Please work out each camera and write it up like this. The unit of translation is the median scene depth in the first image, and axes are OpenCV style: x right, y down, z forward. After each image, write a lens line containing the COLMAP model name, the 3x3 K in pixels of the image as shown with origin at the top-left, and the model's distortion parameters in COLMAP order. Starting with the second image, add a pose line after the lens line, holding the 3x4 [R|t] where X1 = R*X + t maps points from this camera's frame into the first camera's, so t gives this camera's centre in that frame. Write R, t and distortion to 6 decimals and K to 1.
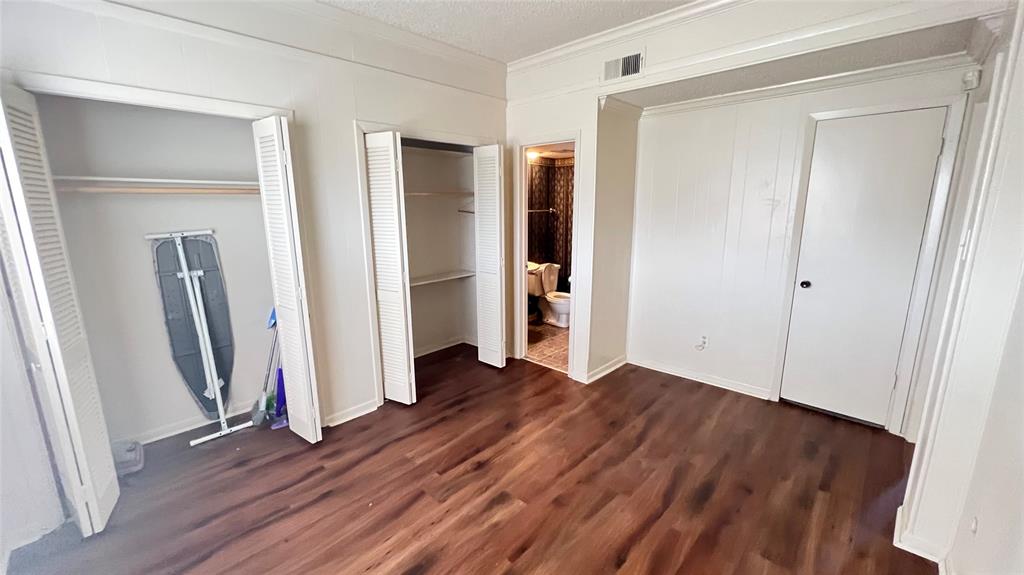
lens RADIAL K [[409.5, 0, 512.4], [0, 409.5, 288.5], [0, 0, 1]] dist [-0.002137, -0.000372]
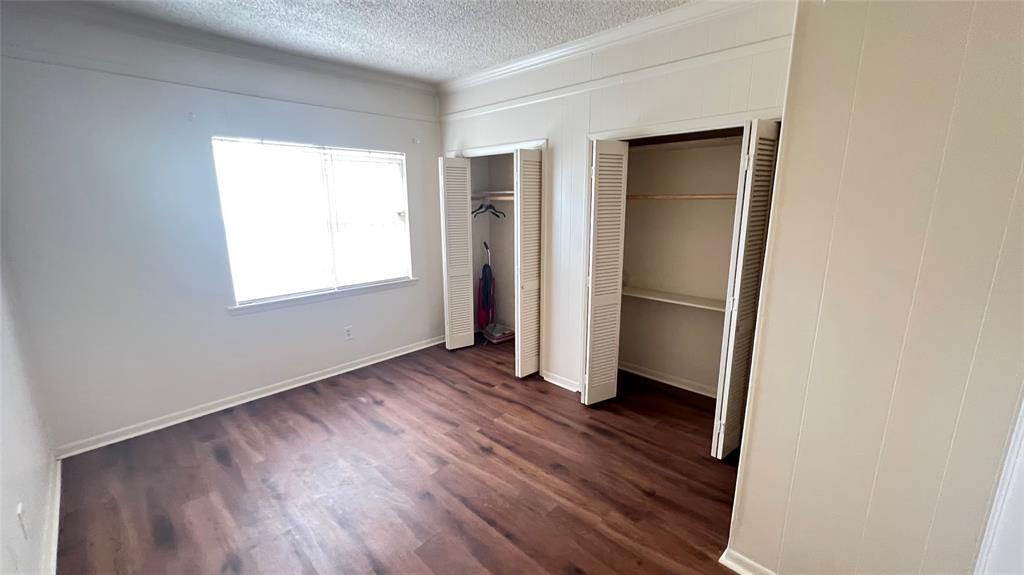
lens RADIAL K [[409.5, 0, 508.5], [0, 409.5, 290.4], [0, 0, 1]] dist [-0.002137, -0.000372]
pose [[-0.022810, 0.222052, -0.974768, 0.853333], [-0.194850, 0.955336, 0.222185, -0.222425], [0.980568, 0.195001, 0.021475, 0.898783]]
